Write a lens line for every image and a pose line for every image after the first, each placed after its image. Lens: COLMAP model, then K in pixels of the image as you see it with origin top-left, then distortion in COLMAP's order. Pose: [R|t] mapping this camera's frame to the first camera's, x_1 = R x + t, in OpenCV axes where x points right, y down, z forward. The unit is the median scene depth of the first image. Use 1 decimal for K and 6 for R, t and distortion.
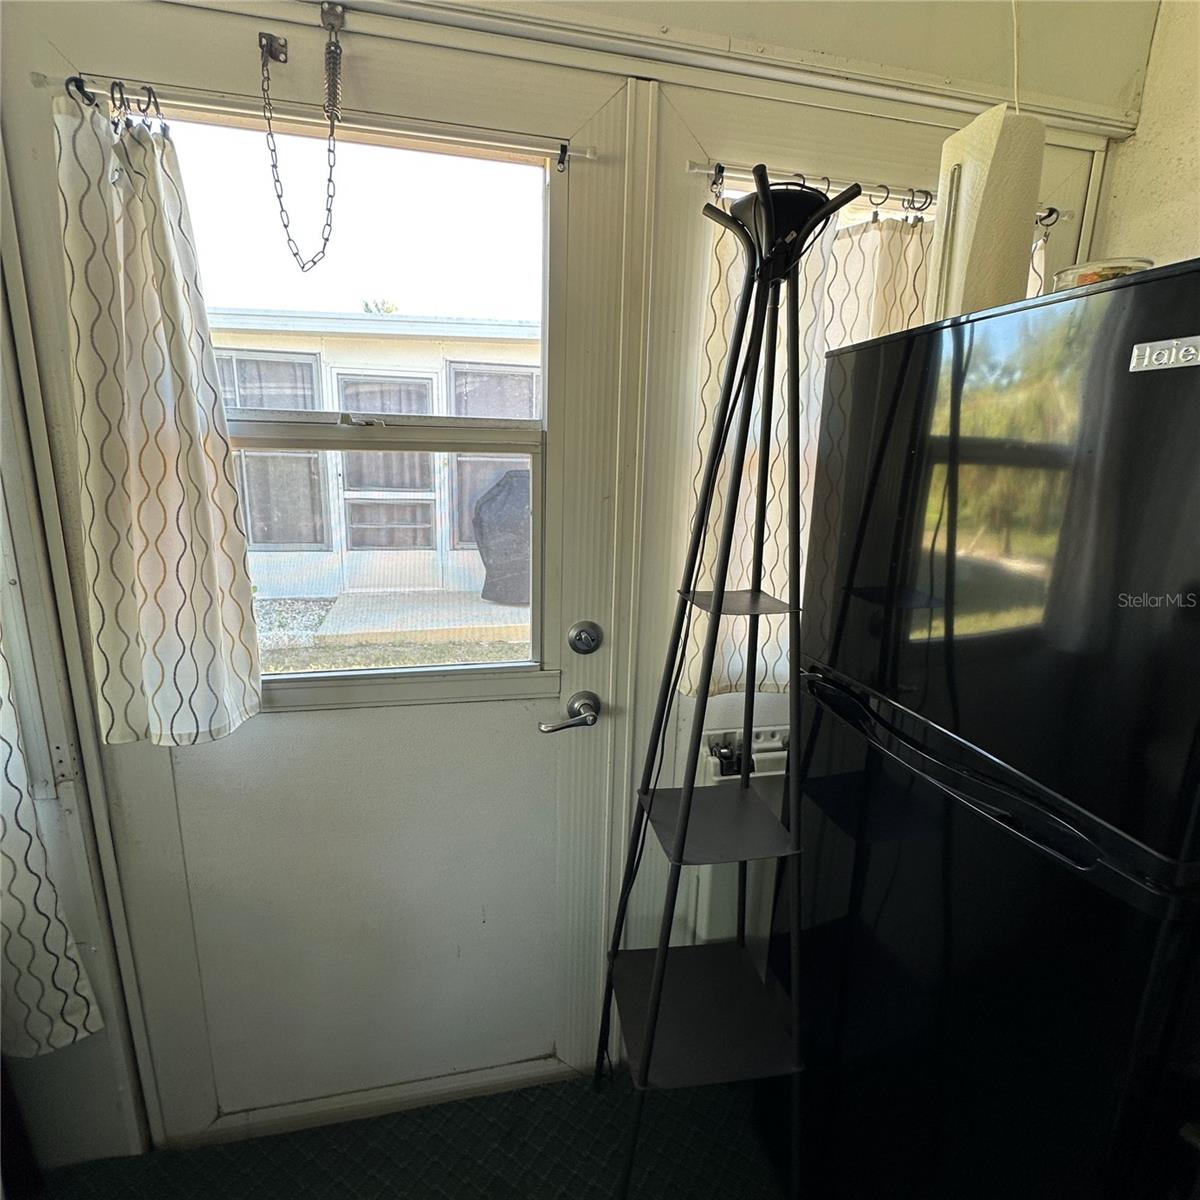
lens RADIAL K [[636.3, 0, 600.0], [0, 636.3, 600.0], [0, 0, 1]] dist [-0.005735, 0.000175]
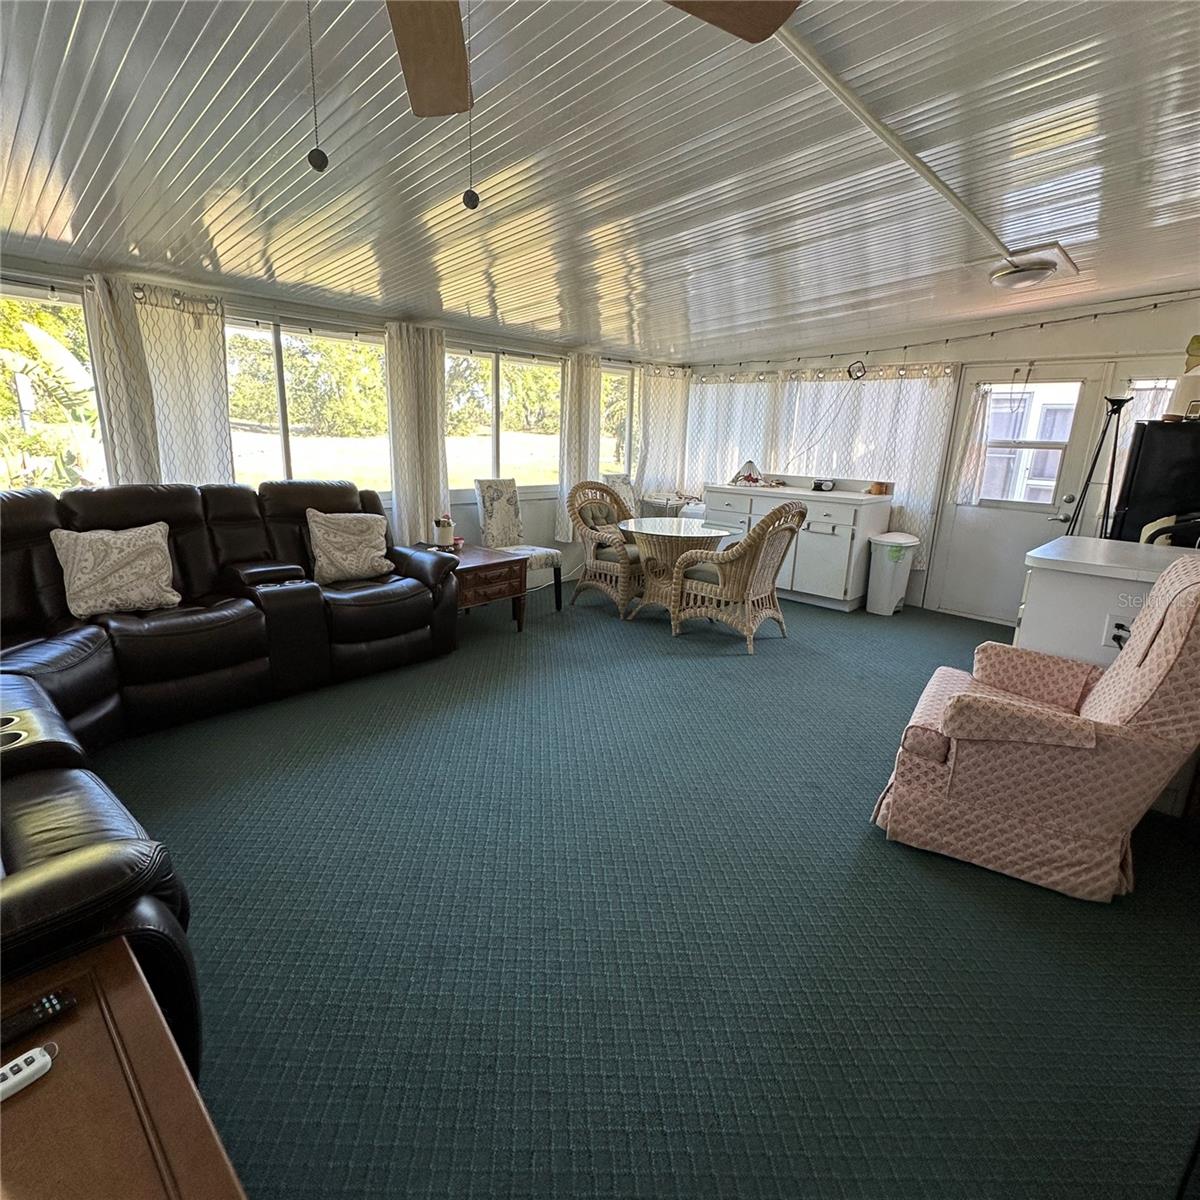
lens RADIAL K [[636.3, 0, 600.0], [0, 636.3, 600.0], [0, 0, 1]] dist [-0.005735, 0.000175]
pose [[0.548122, 0.199260, -0.812316, 1.835127], [-0.206510, 0.973380, 0.099423, 0.951529], [0.810503, 0.113256, 0.574681, -3.777380]]
